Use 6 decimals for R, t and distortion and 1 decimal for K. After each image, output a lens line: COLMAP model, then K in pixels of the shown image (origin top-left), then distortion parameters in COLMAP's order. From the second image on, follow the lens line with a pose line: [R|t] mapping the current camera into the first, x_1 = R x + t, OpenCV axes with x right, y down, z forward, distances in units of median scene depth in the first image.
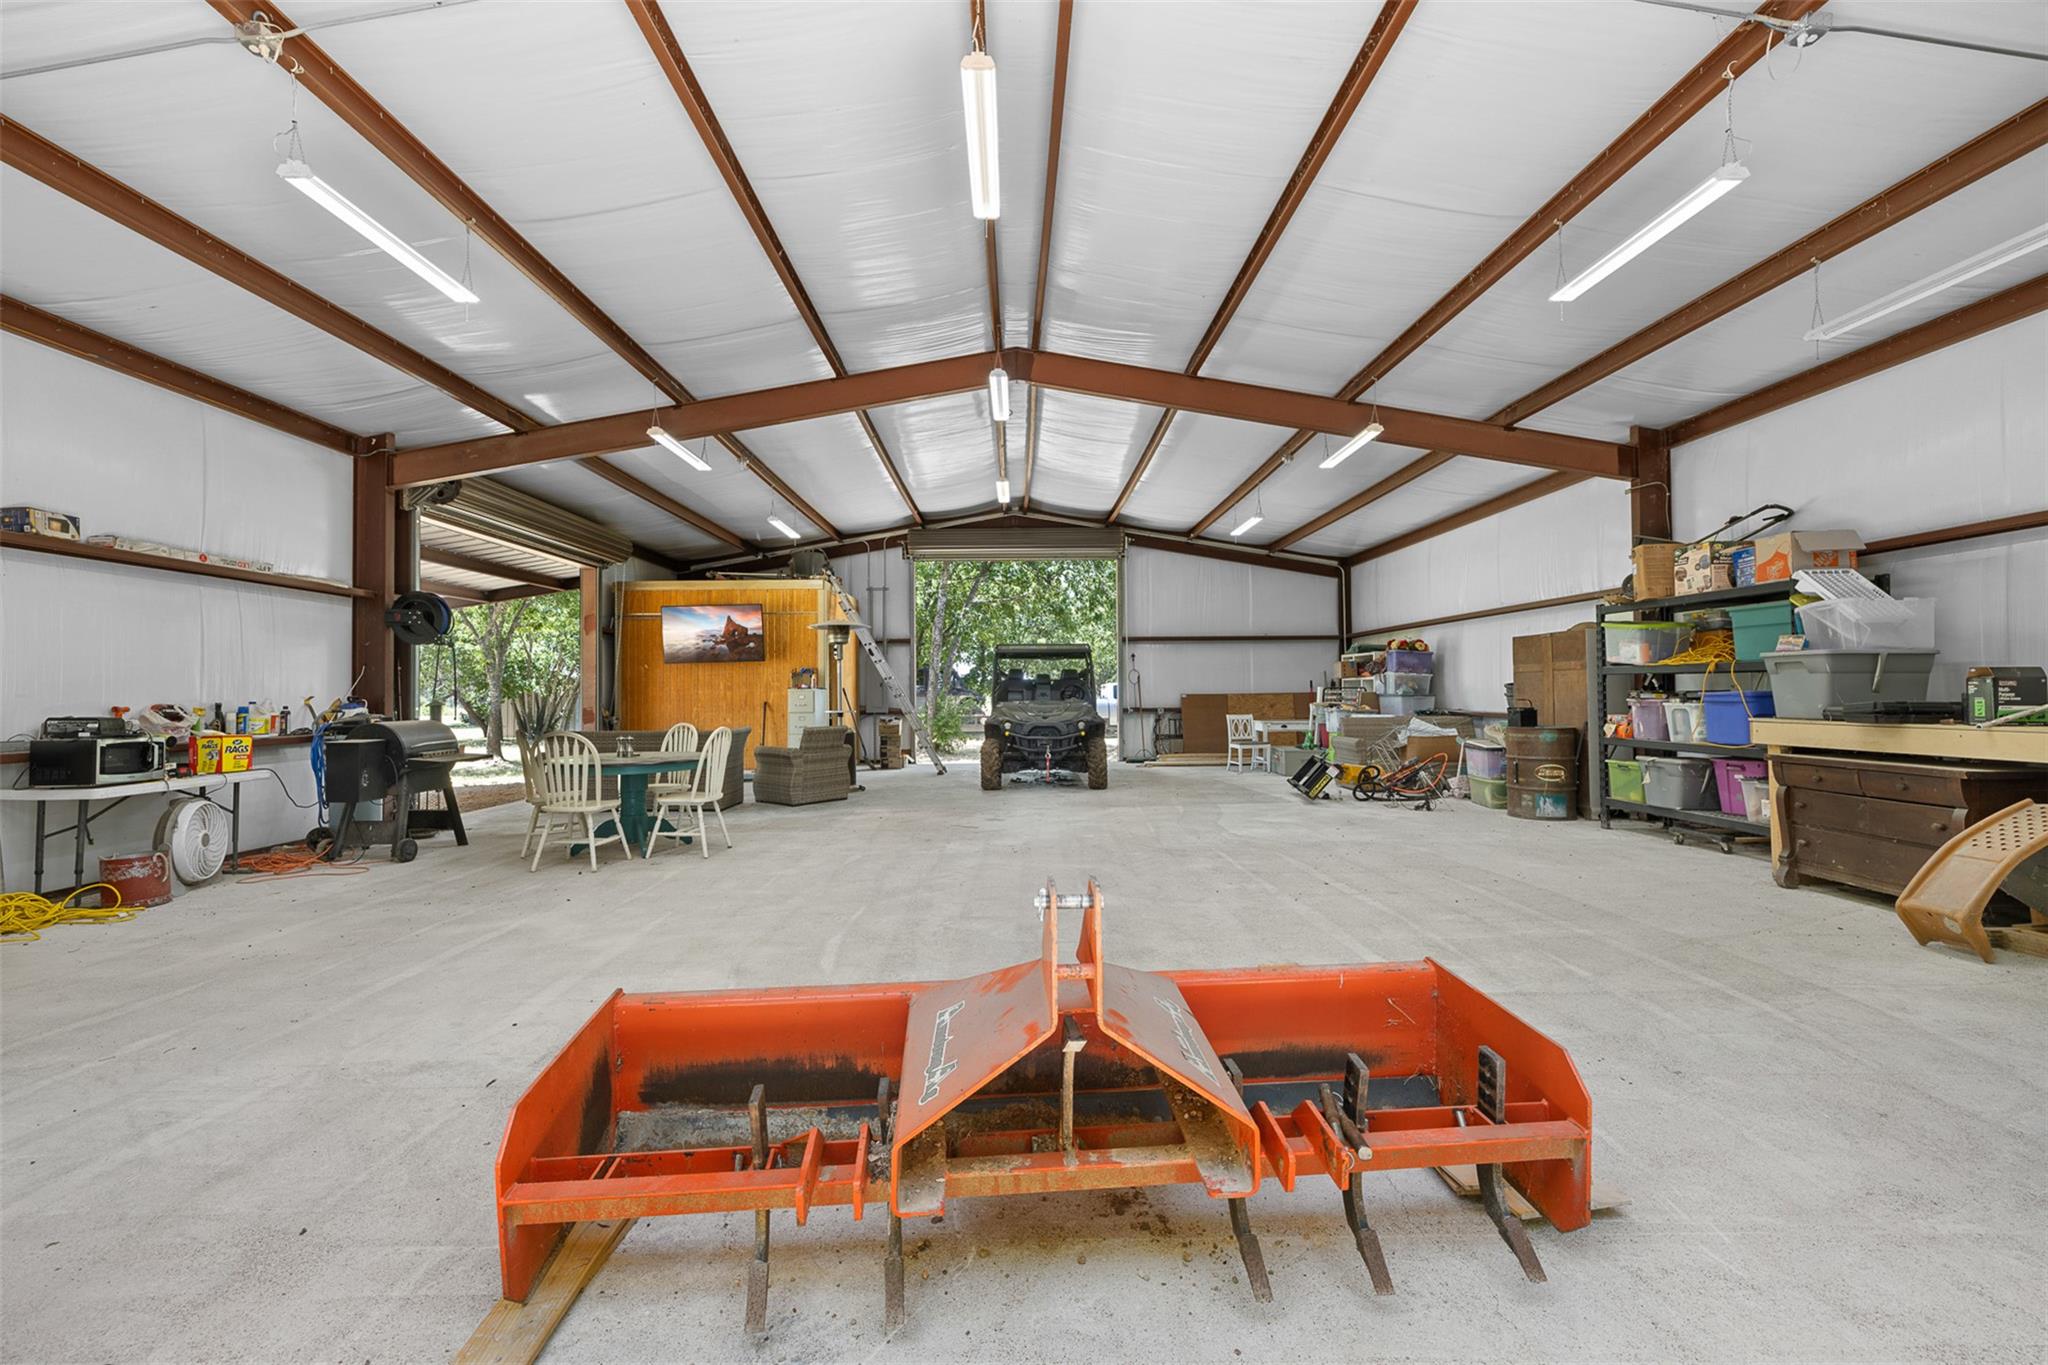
lens RADIAL K [[877.4, 0, 1024.0], [0, 877.4, 682.5], [0, 0, 1]] dist [0.001135, 0.000397]
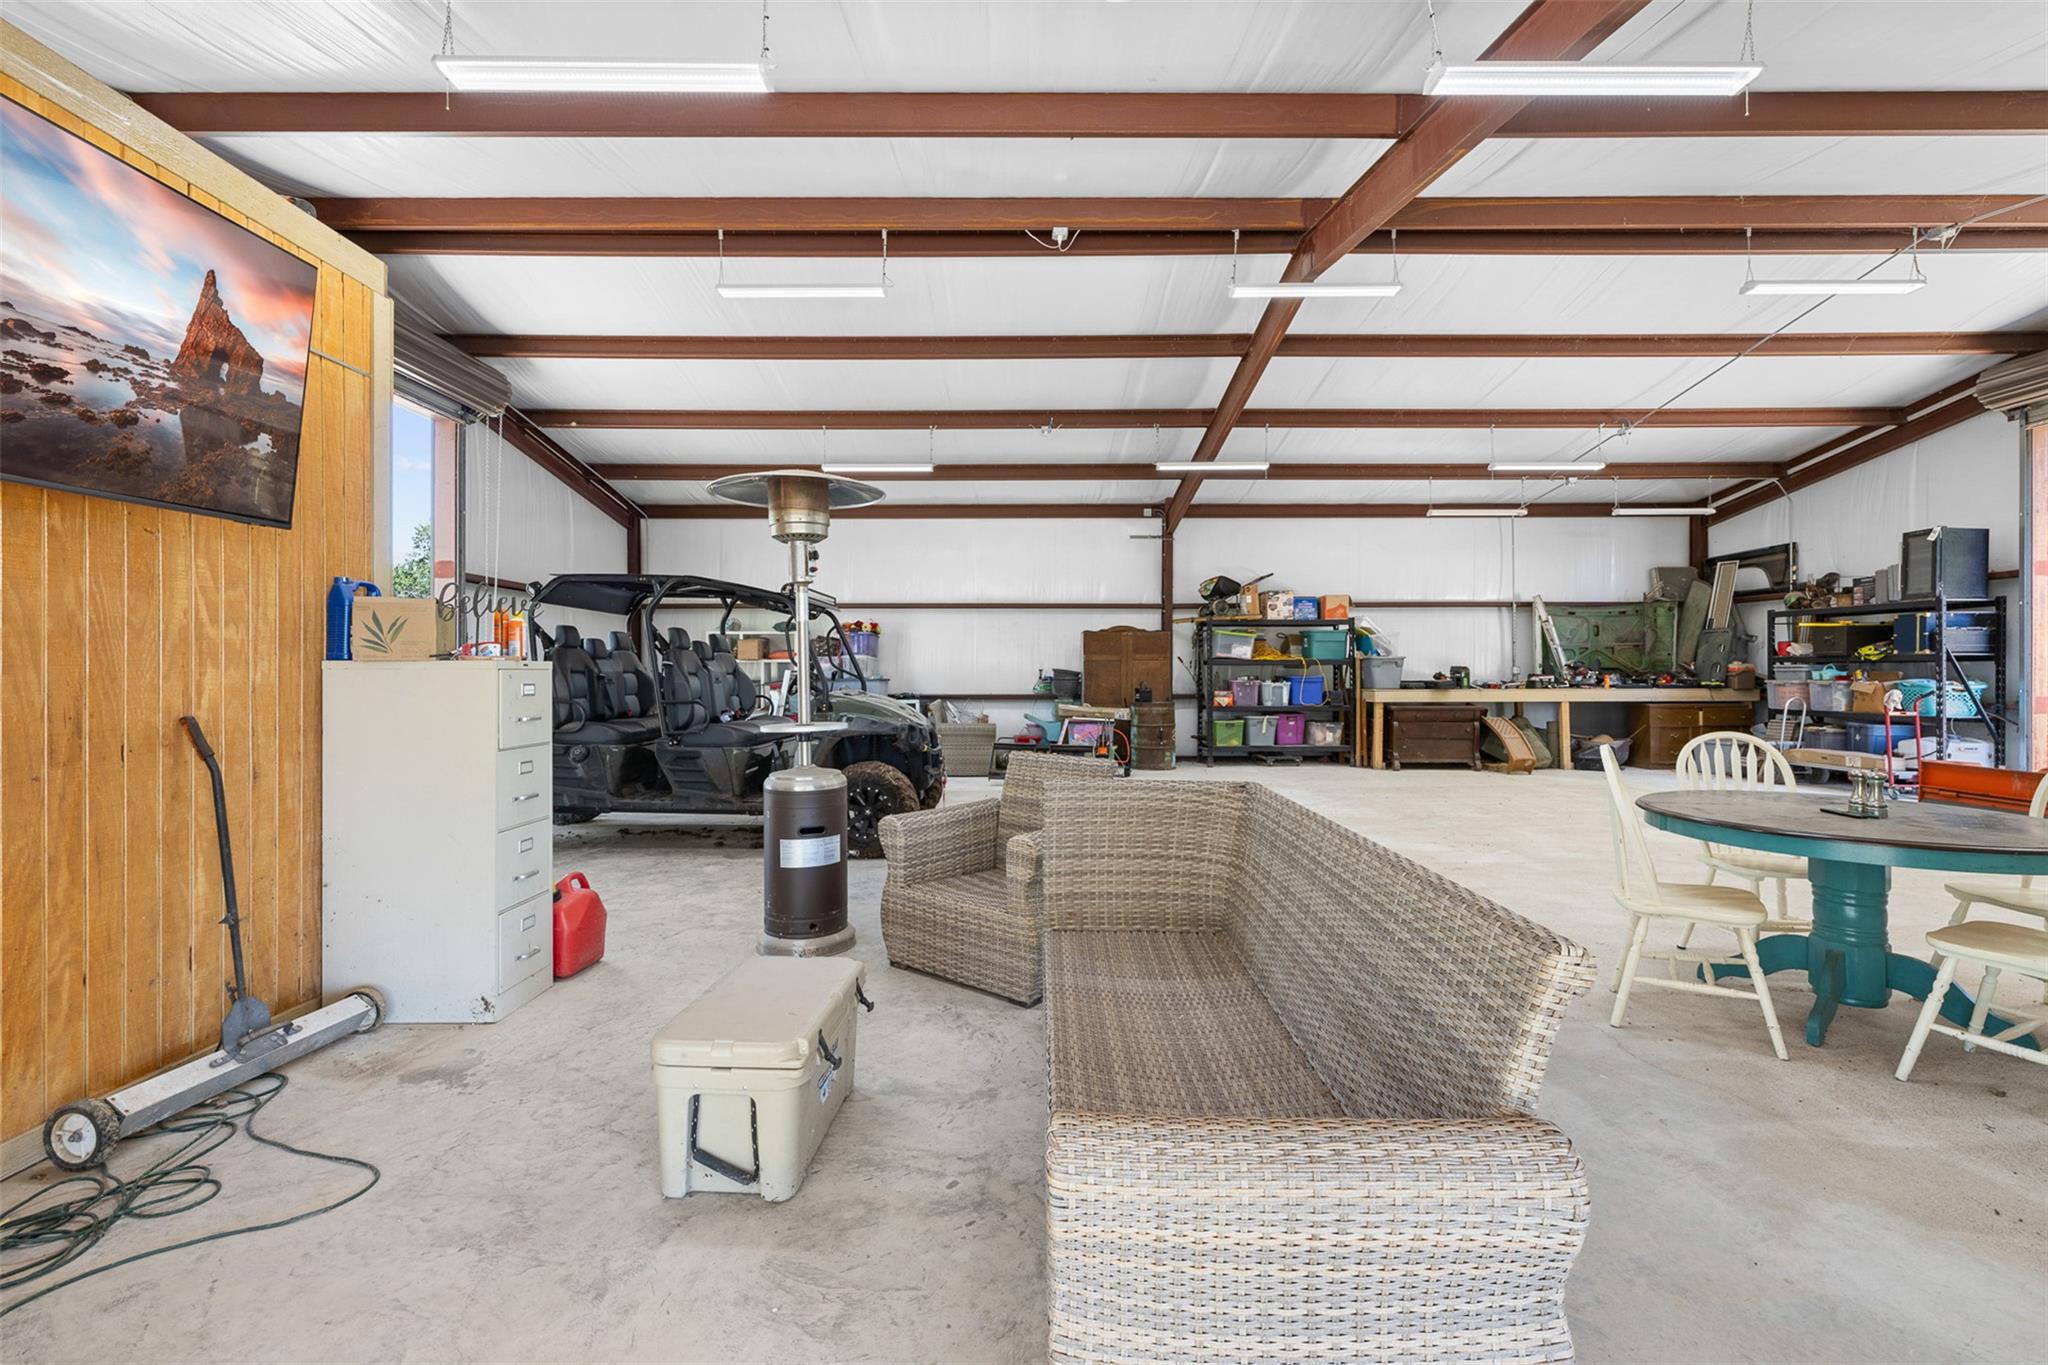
lens RADIAL K [[877.4, 0, 1024.0], [0, 877.4, 682.5], [0, 0, 1]] dist [0.001135, 0.000397]
pose [[0.031362, 0.010418, 0.999454, -0.908646], [-0.008160, 0.999915, -0.010166, 0.042983], [-0.999475, -0.007837, 0.031444, 1.323109]]
